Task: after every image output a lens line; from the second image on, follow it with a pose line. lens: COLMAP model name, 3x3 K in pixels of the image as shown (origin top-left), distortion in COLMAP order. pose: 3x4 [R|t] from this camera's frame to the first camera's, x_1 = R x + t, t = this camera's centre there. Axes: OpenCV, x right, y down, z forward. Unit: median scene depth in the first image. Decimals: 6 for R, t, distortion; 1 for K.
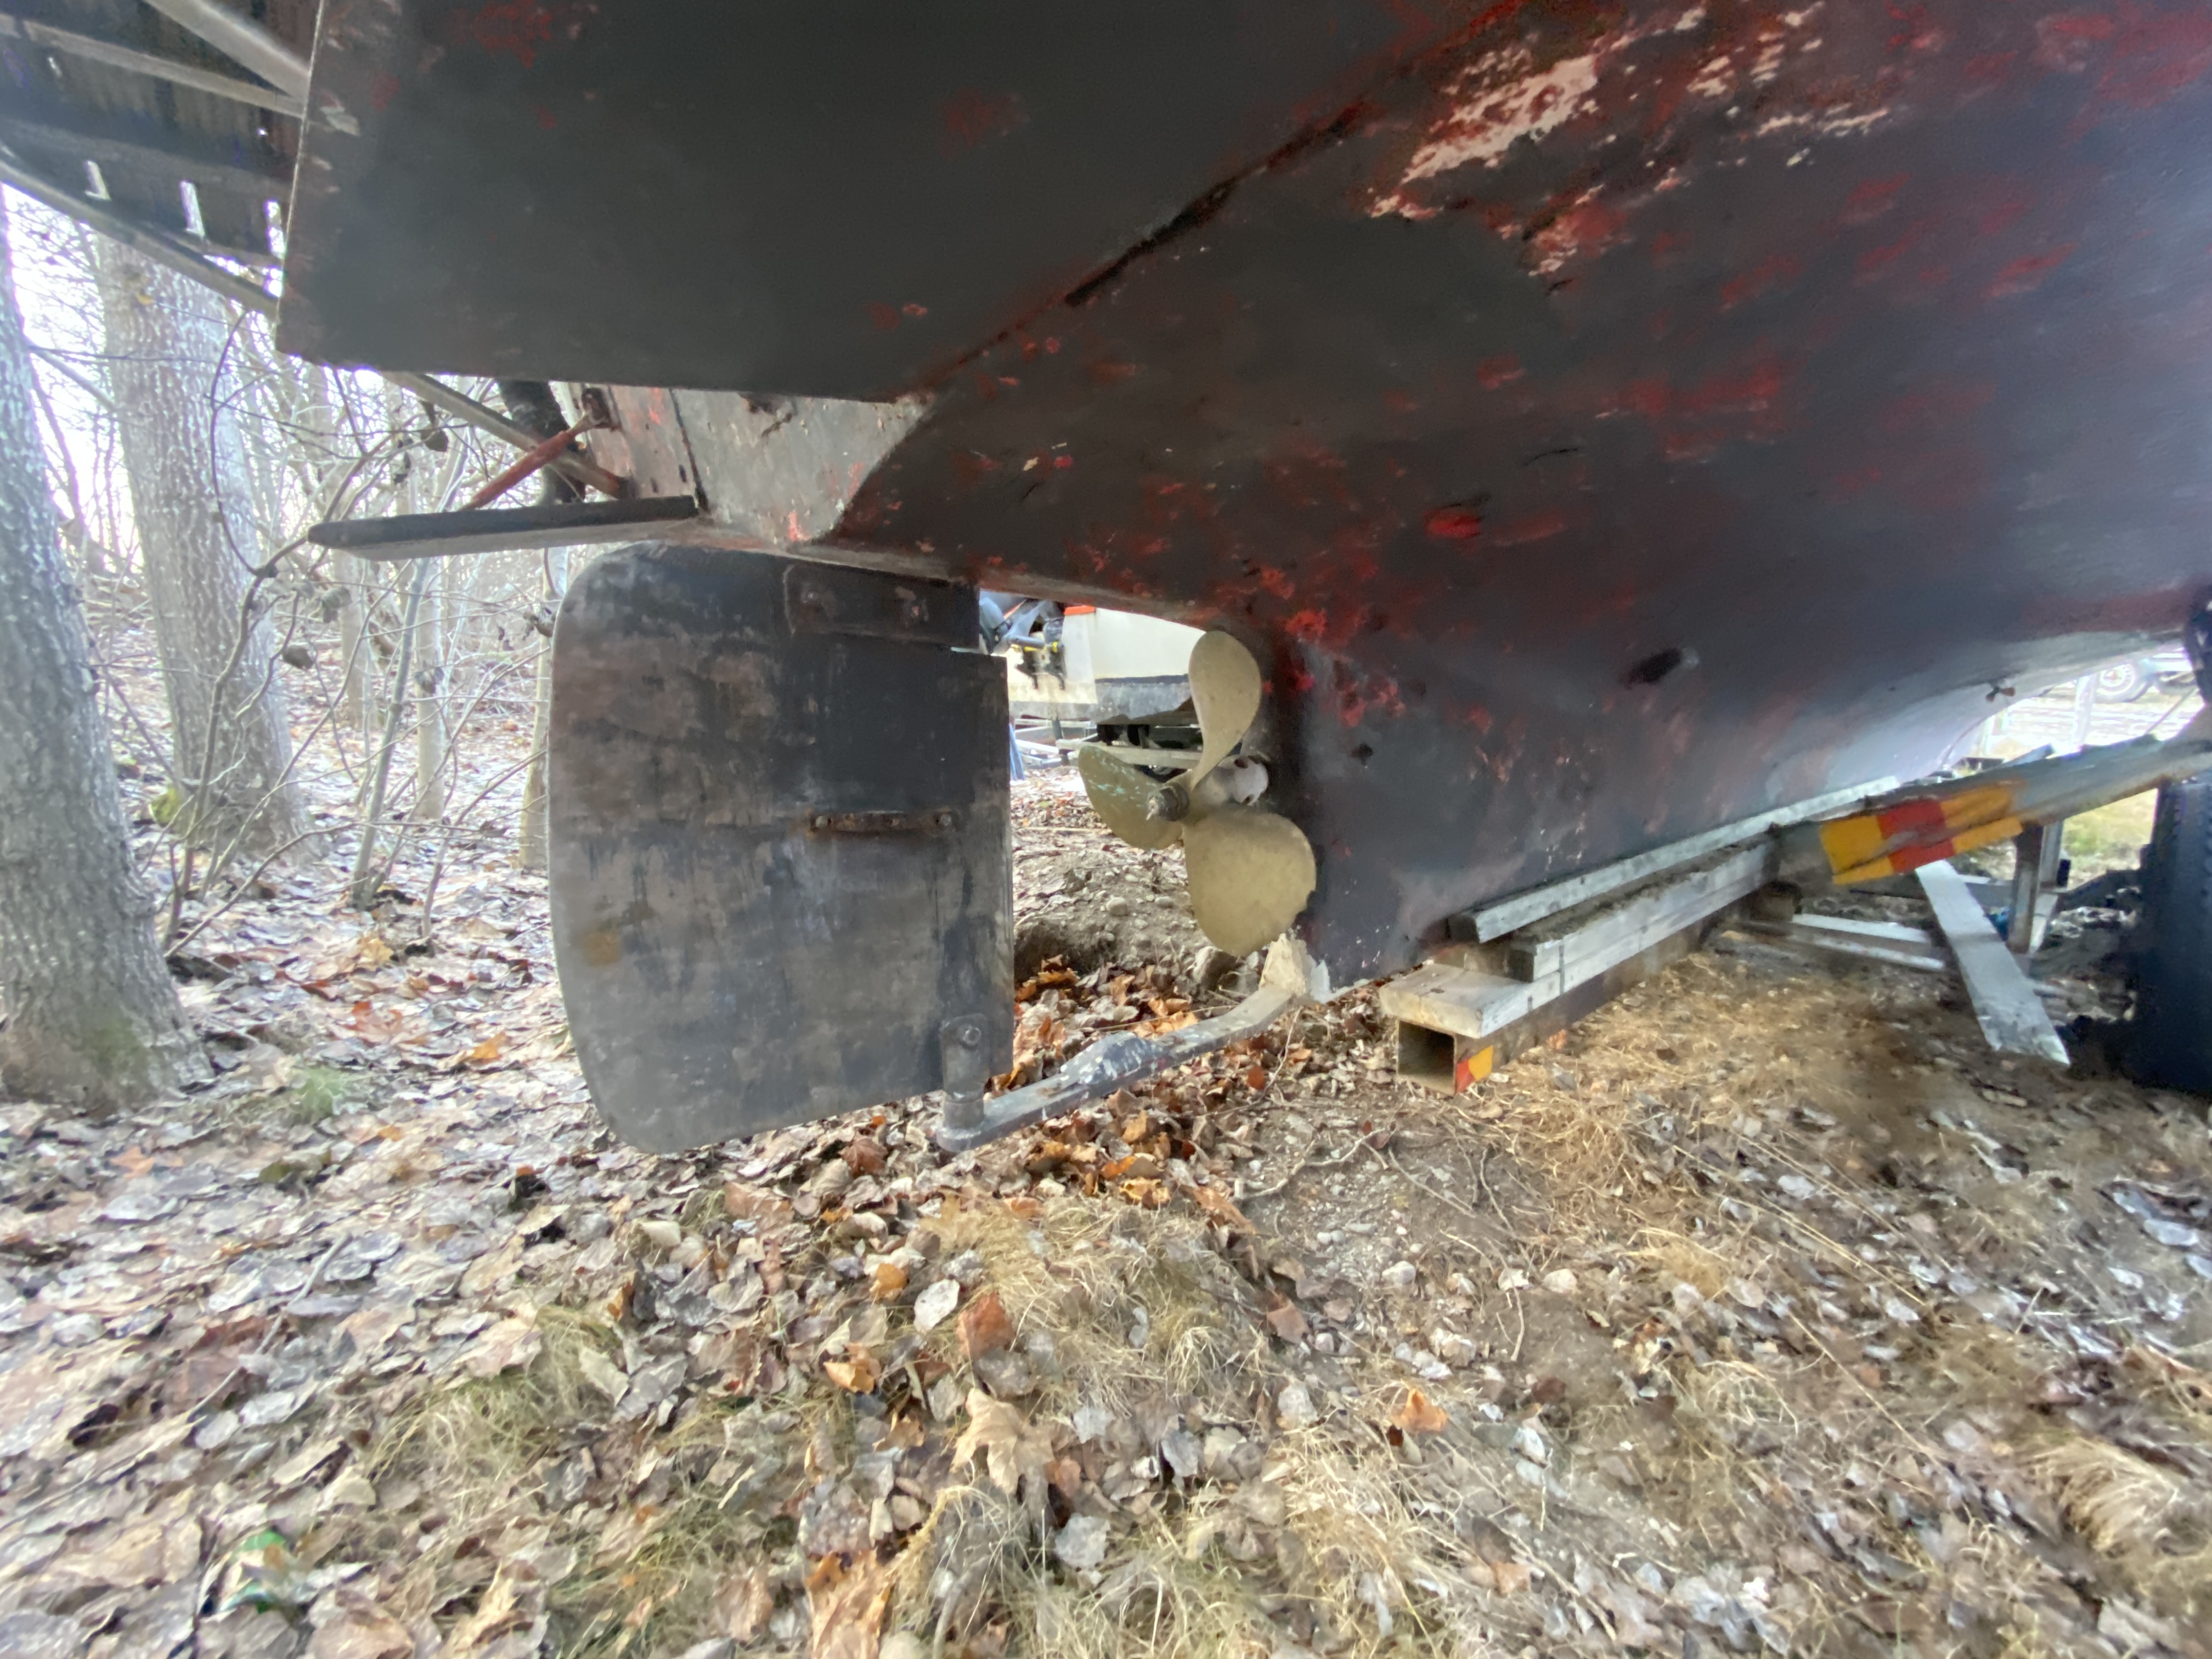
lens RADIAL K [[904.4, 0, 1098.4], [0, 904.4, 835.9], [0, 0, 1]] dist [0.018417, -0.020490]
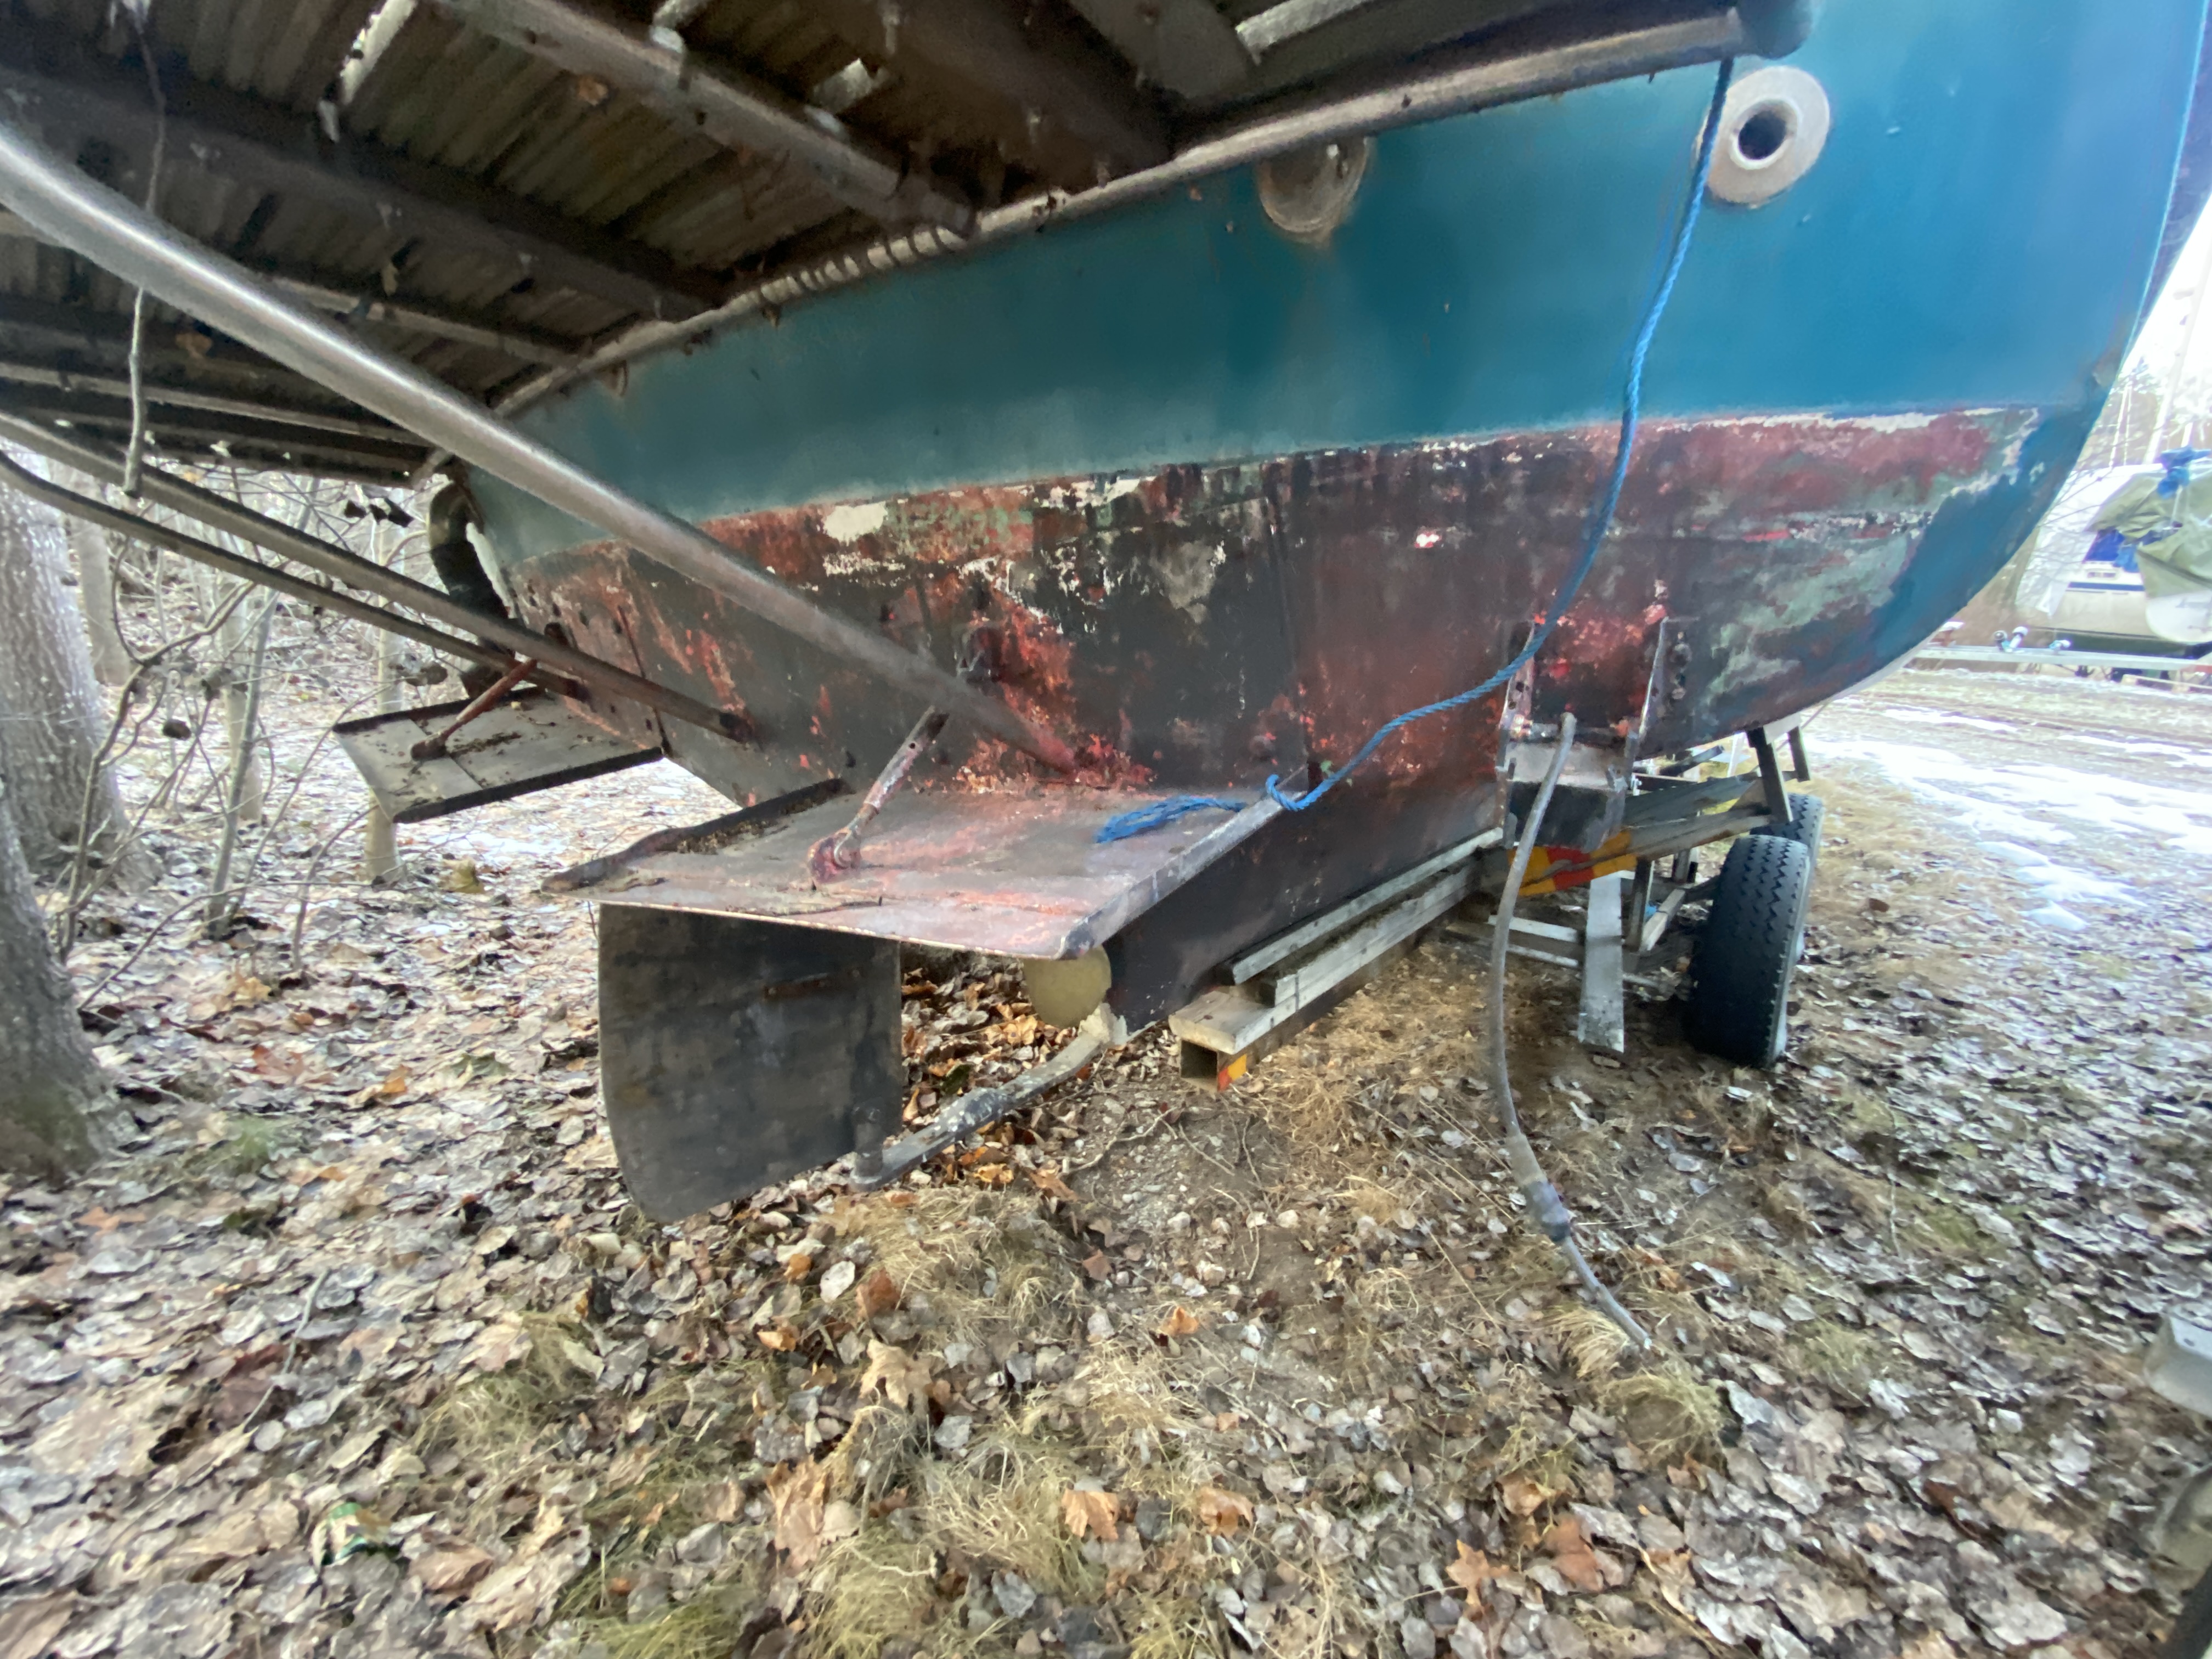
lens RADIAL K [[904.4, 0, 1098.4], [0, 904.4, 835.9], [0, 0, 1]] dist [0.018417, -0.020490]
pose [[0.986000, -0.015545, 0.166017, -0.007225], [0.002845, 0.997068, 0.076462, -0.151345], [-0.166719, -0.074919, 0.983154, -0.209750]]
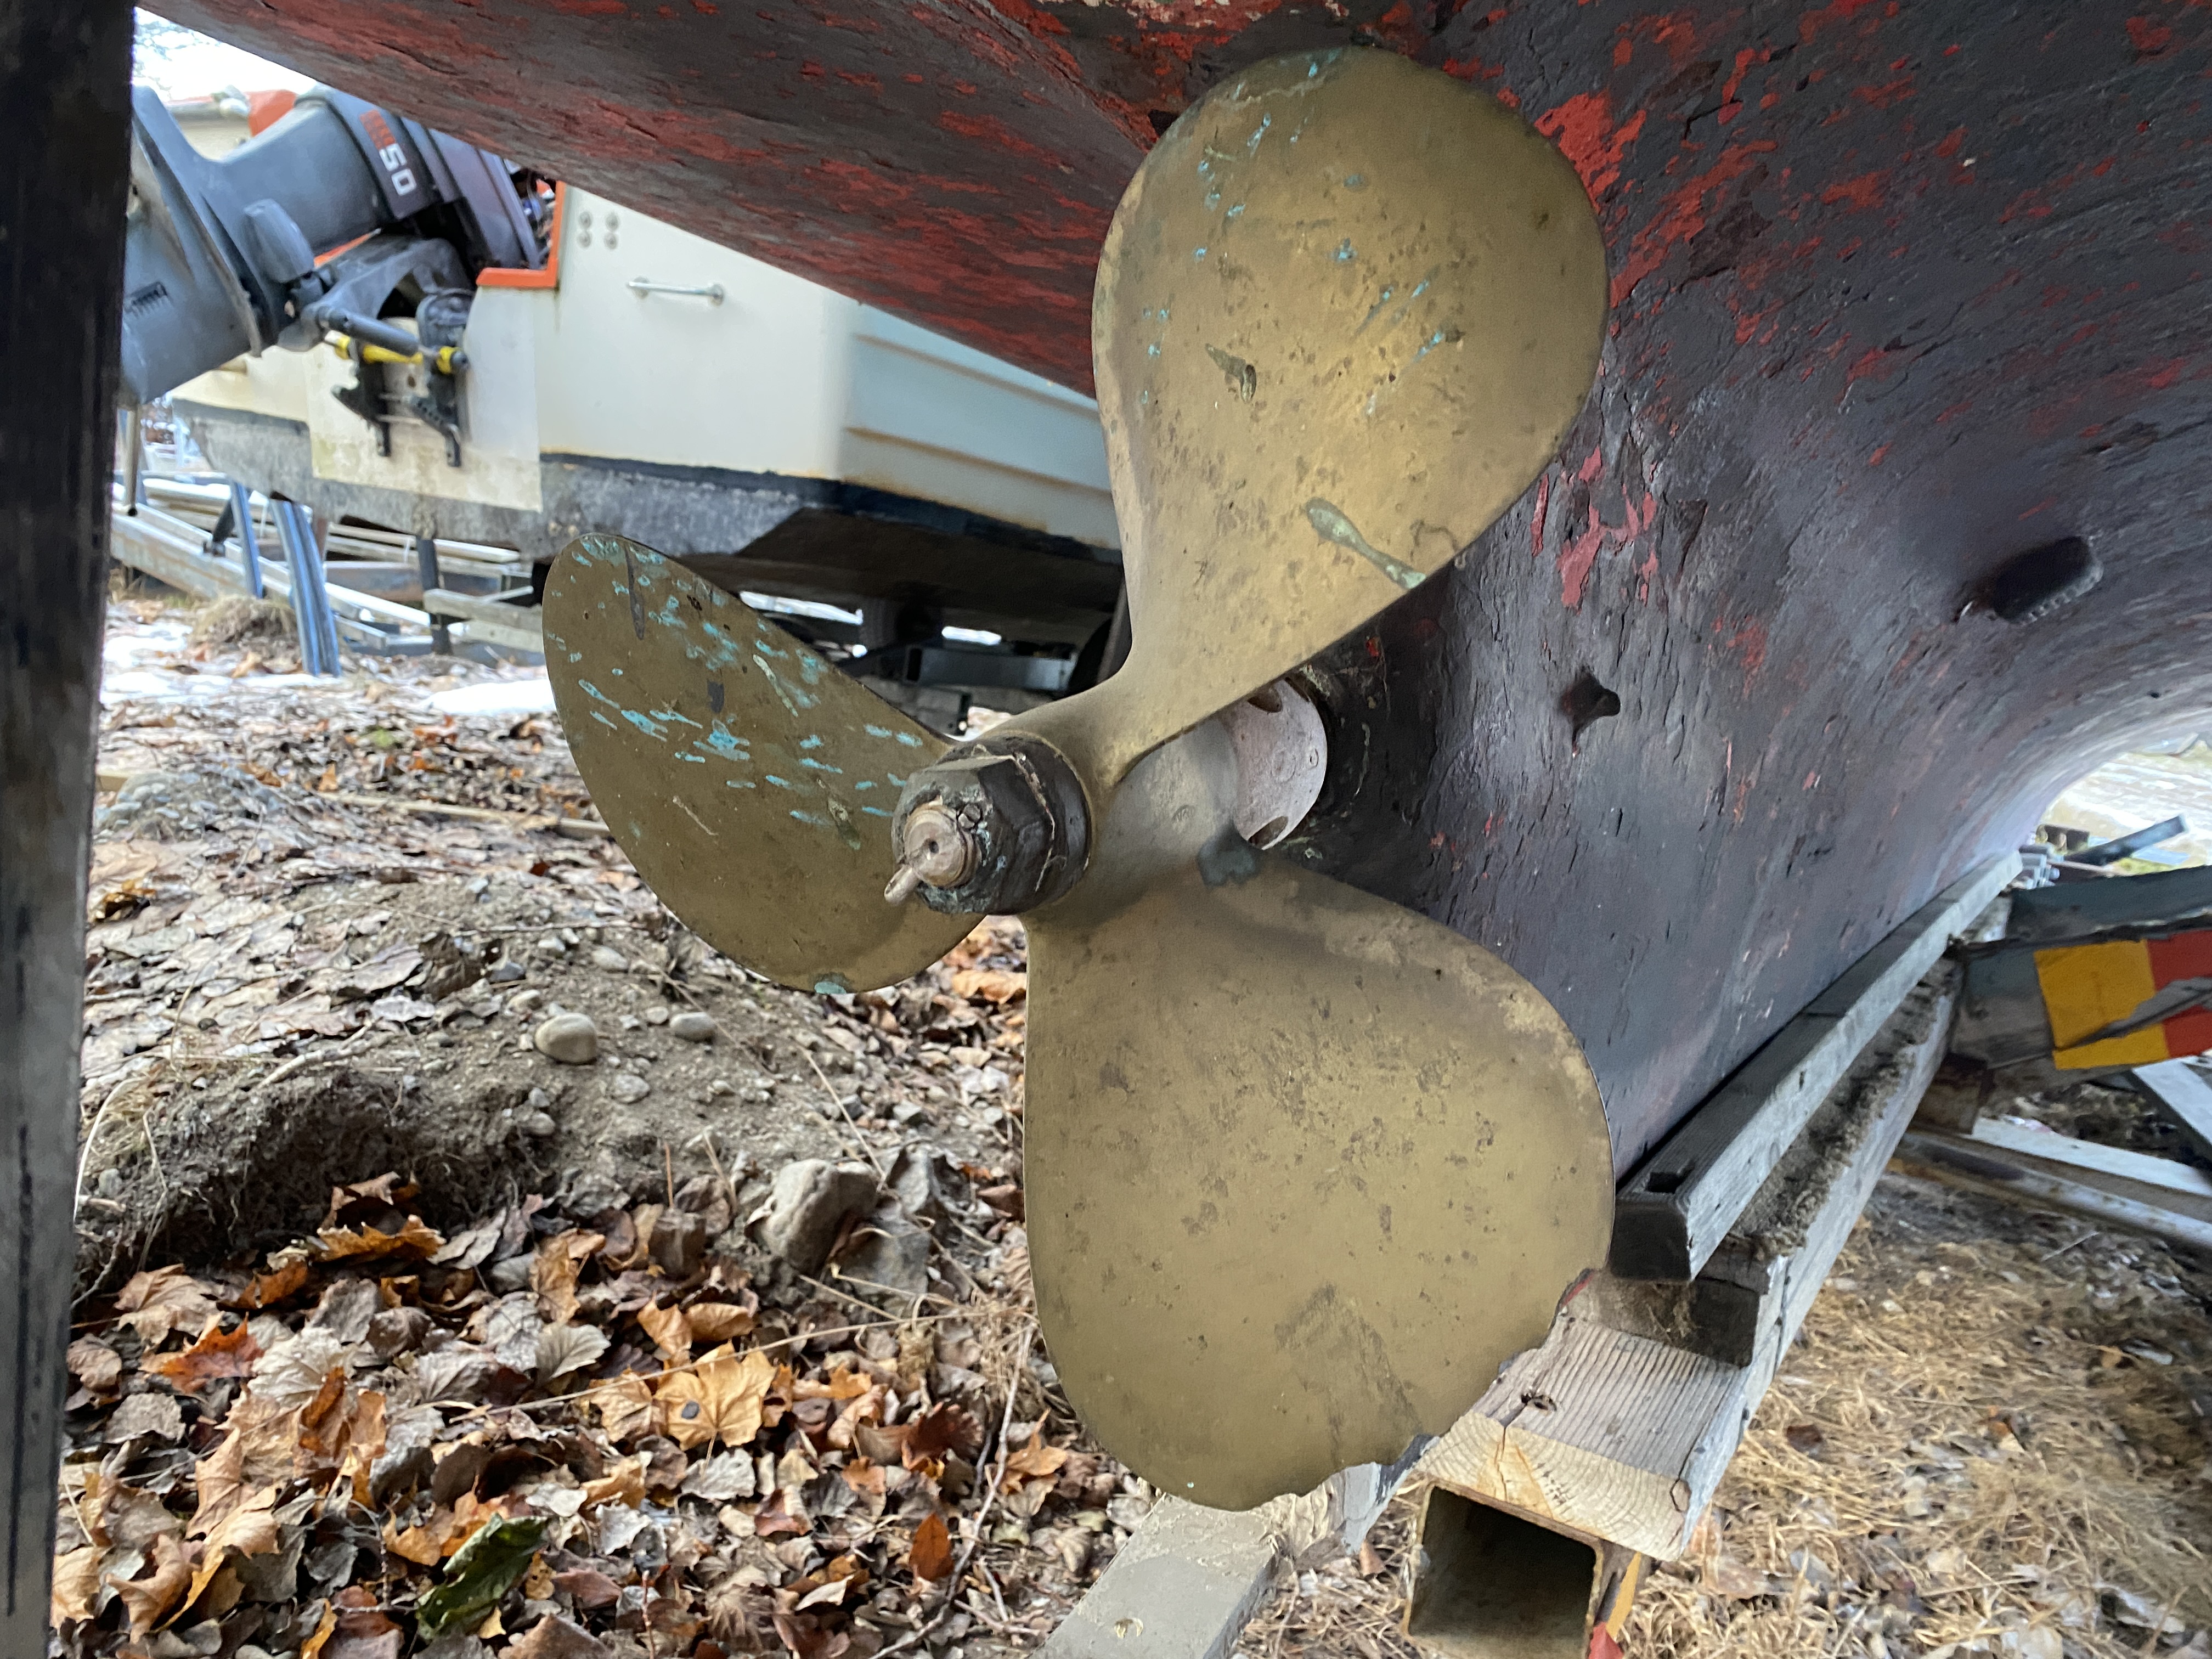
lens RADIAL K [[1712.2, 0, 1107.3], [0, 1712.2, 846.4], [0, 0, 1]] dist [0.029581, -0.046167]
pose [[0.937919, 0.085188, 0.336231, -0.019169], [-0.087141, 0.996153, -0.009308, -0.016773], [-0.335730, -0.020569, 0.941734, 0.323776]]
